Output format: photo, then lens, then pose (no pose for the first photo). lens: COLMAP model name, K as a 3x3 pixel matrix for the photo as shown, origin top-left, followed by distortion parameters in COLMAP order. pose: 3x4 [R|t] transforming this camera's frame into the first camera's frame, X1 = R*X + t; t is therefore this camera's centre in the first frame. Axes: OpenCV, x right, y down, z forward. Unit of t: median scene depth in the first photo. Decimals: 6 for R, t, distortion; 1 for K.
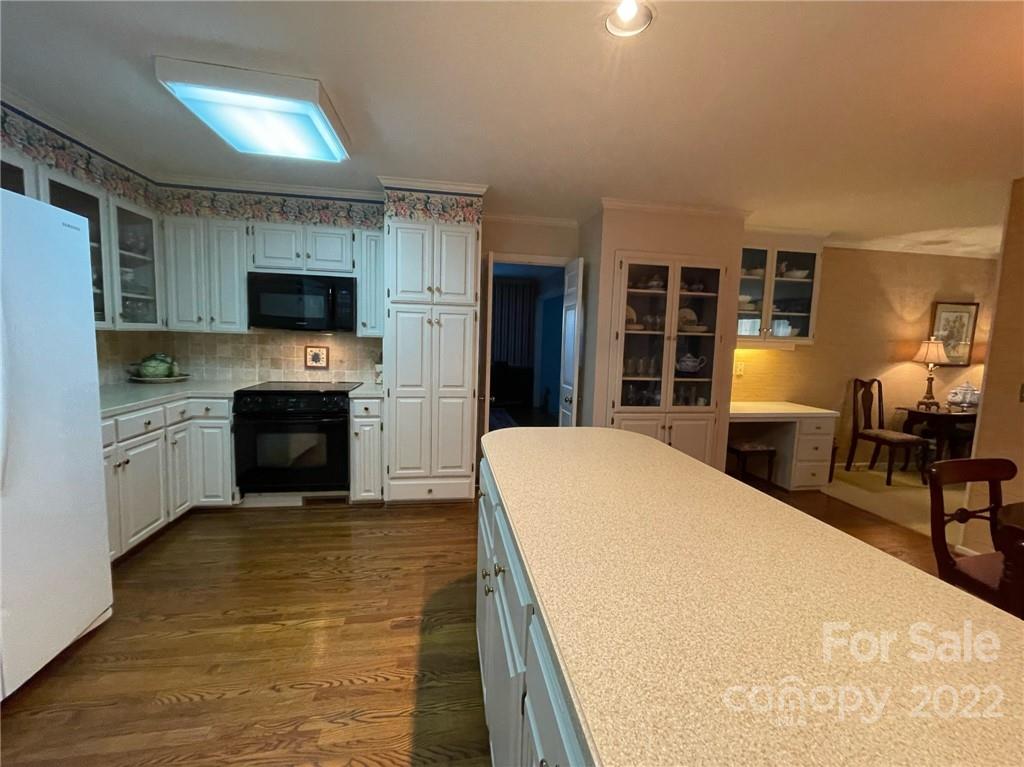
lens RADIAL K [[415.3, 0, 509.5], [0, 415.3, 377.8], [0, 0, 1]] dist [-0.004300, 0.000992]
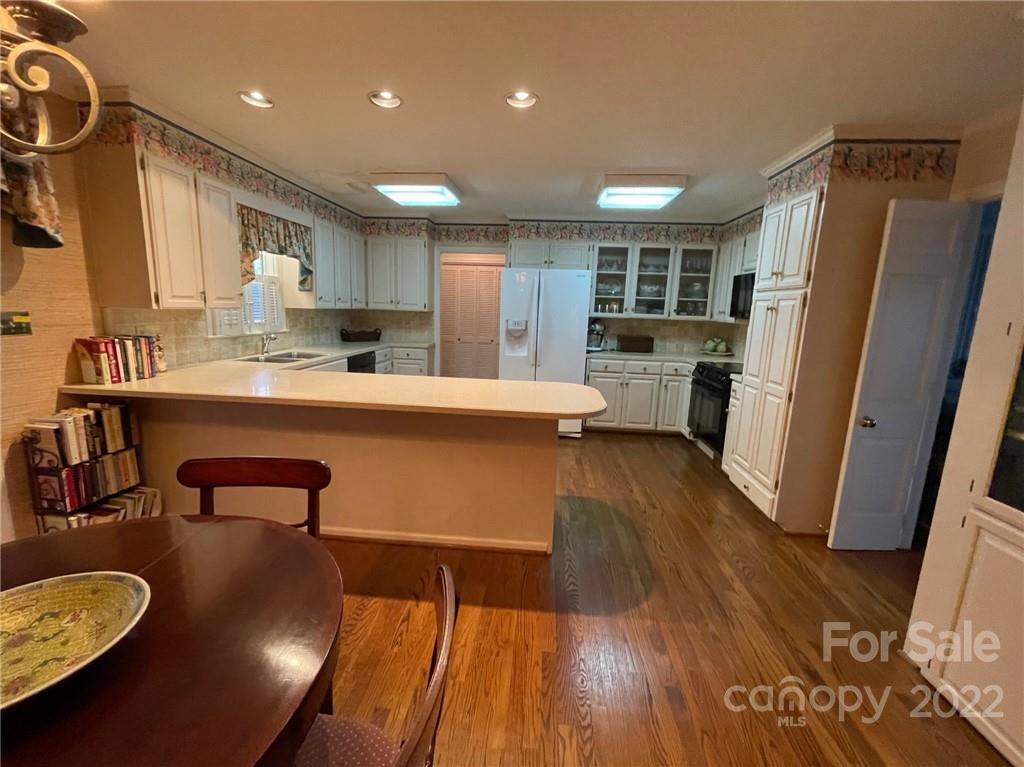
lens RADIAL K [[415.3, 0, 513.3], [0, 415.3, 376.3], [0, 0, 1]] dist [-0.004300, 0.000992]
pose [[-0.237212, 0.123287, -0.963603, 0.813399], [-0.135878, 0.977953, 0.158572, -0.055120], [0.961908, 0.168547, -0.215230, 0.637993]]
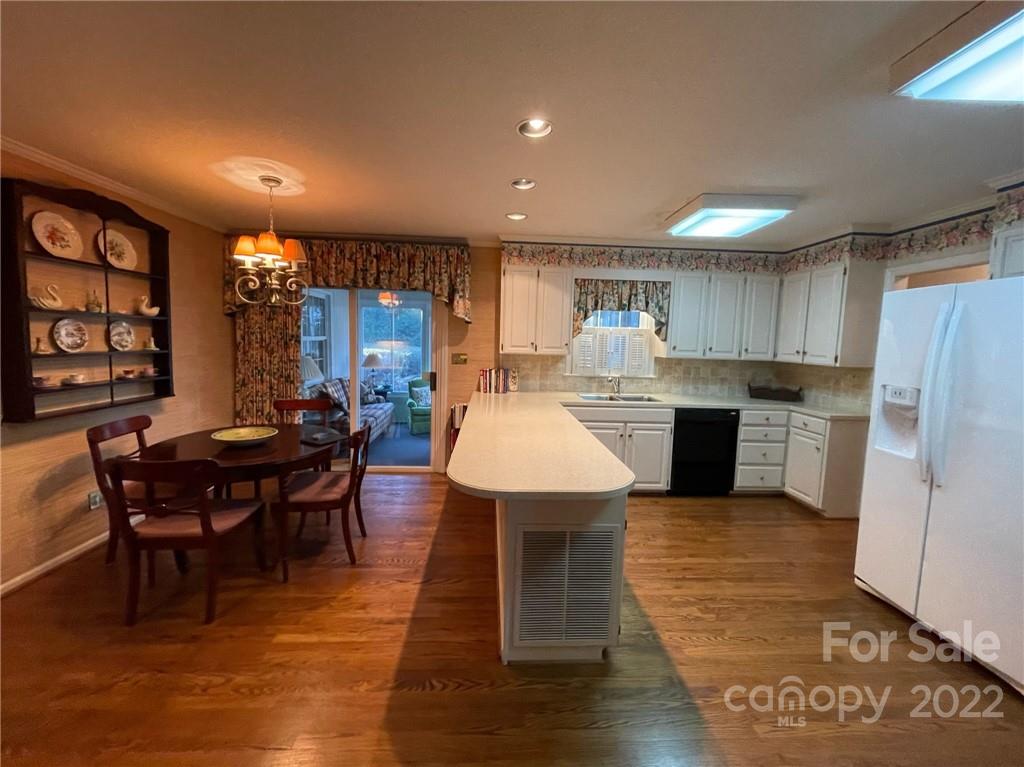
lens RADIAL K [[415.3, 0, 513.0], [0, 415.3, 375.6], [0, 0, 1]] dist [-0.004300, 0.000992]
pose [[-0.992463, -0.066013, 0.103244, 0.073890], [-0.045547, 0.980859, 0.189317, -0.142663], [-0.113765, 0.183187, -0.976473, 1.086250]]
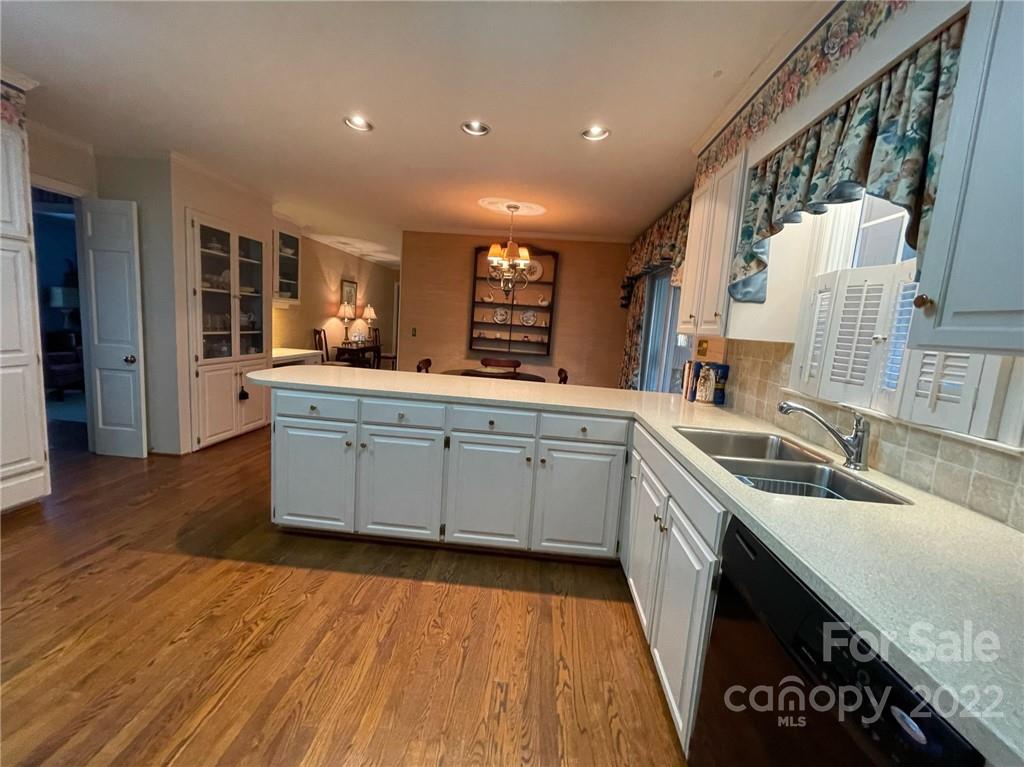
lens RADIAL K [[415.3, 0, 512.7], [0, 415.3, 377.4], [0, 0, 1]] dist [-0.004300, 0.000992]
pose [[0.224882, -0.137088, 0.964694, -0.620938], [0.029927, 0.990558, 0.133787, -0.004139], [-0.973926, -0.001216, 0.226862, -0.021139]]
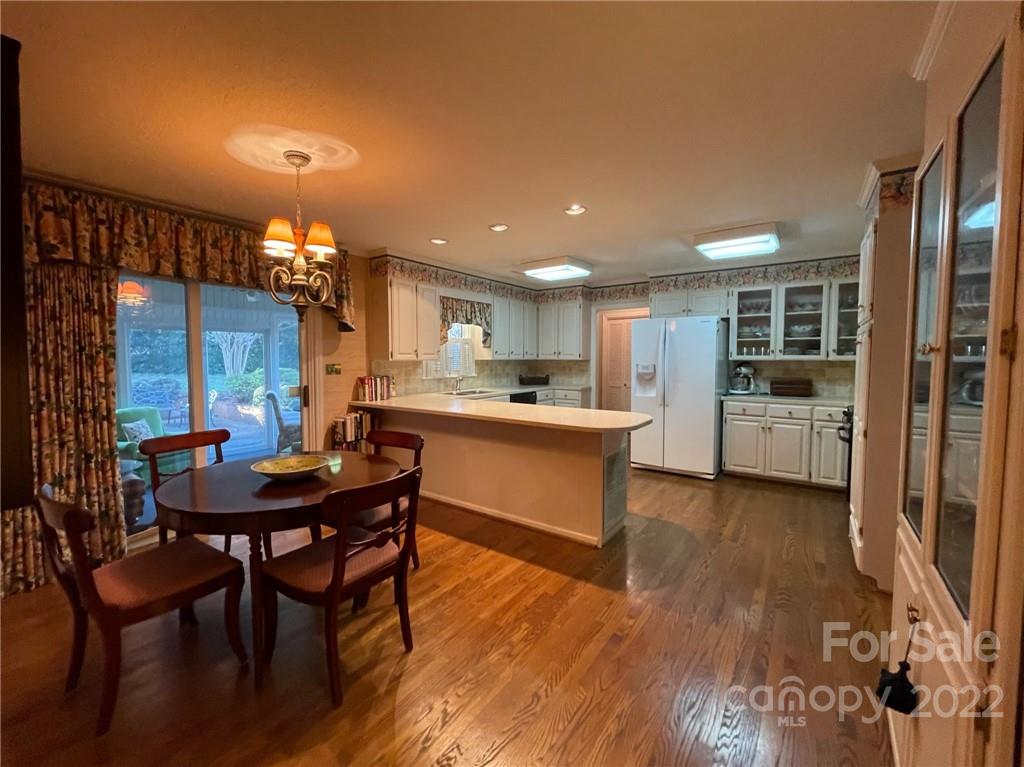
lens RADIAL K [[415.3, 0, 513.4], [0, 415.3, 374.9], [0, 0, 1]] dist [-0.004300, 0.000992]
pose [[-0.705128, 0.002934, -0.709073, 0.902033], [-0.088718, 0.991768, 0.092328, -0.080635], [0.703508, 0.128011, -0.699064, 1.051006]]
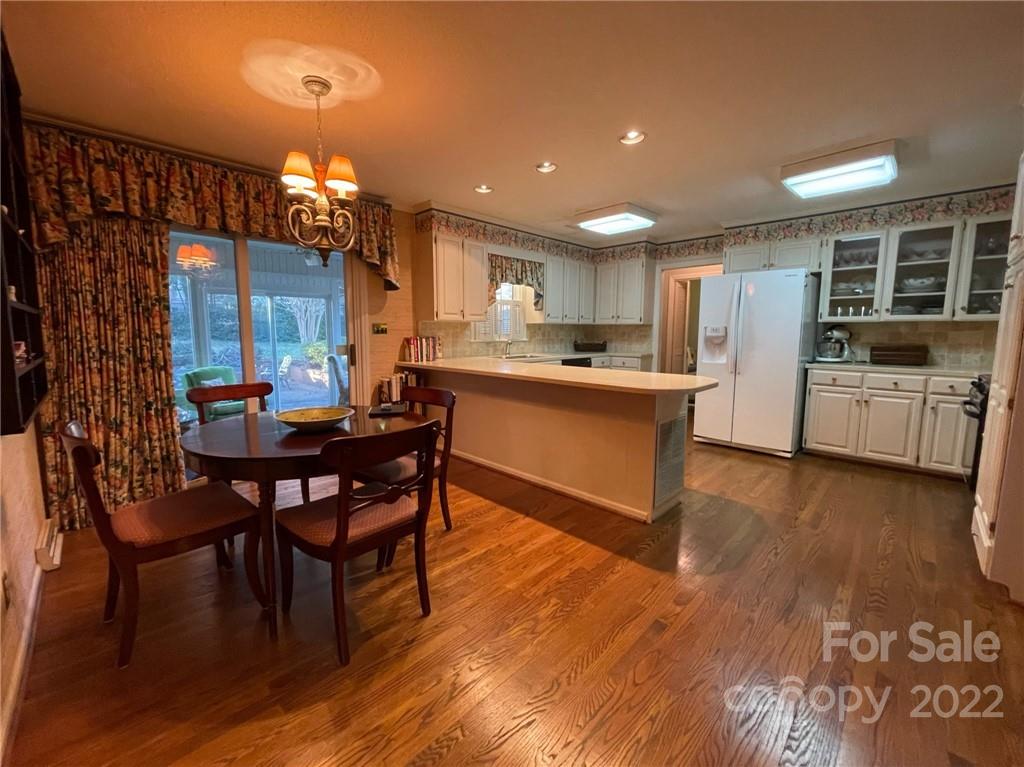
lens RADIAL K [[415.3, 0, 513.0], [0, 415.3, 375.6], [0, 0, 1]] dist [-0.004300, 0.000992]
pose [[-0.804708, 0.033938, -0.592700, 0.814540], [-0.083887, 0.981848, 0.170113, -0.040215], [0.587714, 0.186611, -0.787254, 1.027417]]
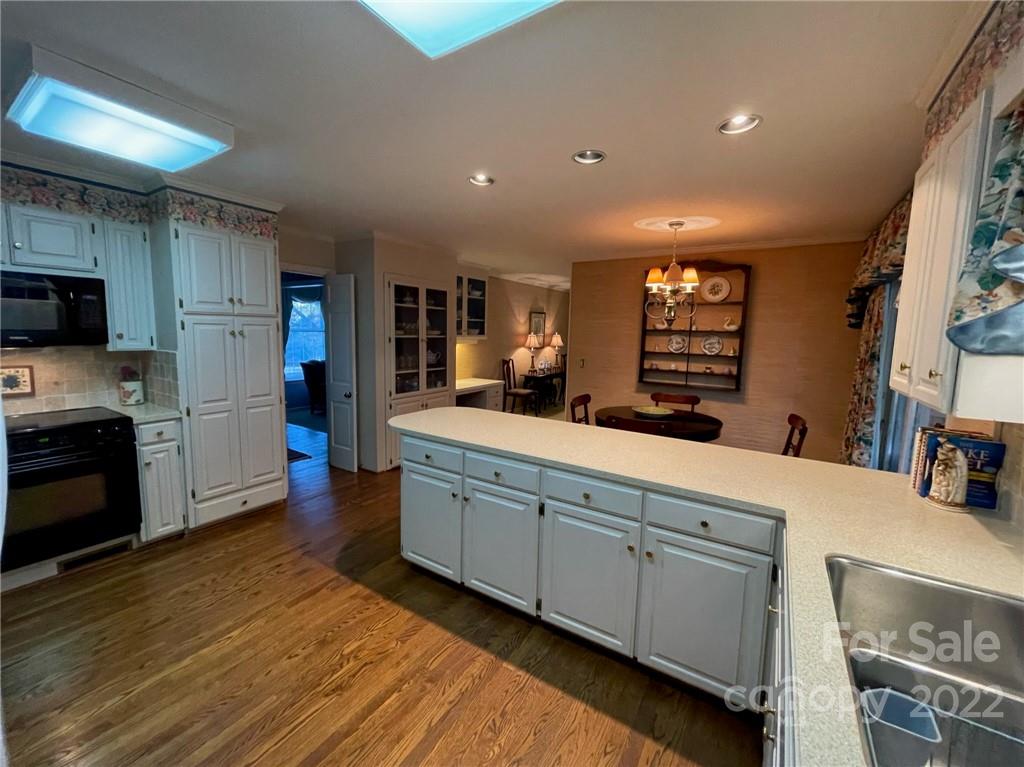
lens RADIAL K [[415.3, 0, 512.4], [0, 415.3, 378.2], [0, 0, 1]] dist [-0.004300, 0.000992]
pose [[0.667772, -0.098861, 0.737771, -0.461405], [0.067924, 0.995099, 0.071863, -0.052156], [-0.741260, 0.002124, 0.671215, -0.145511]]
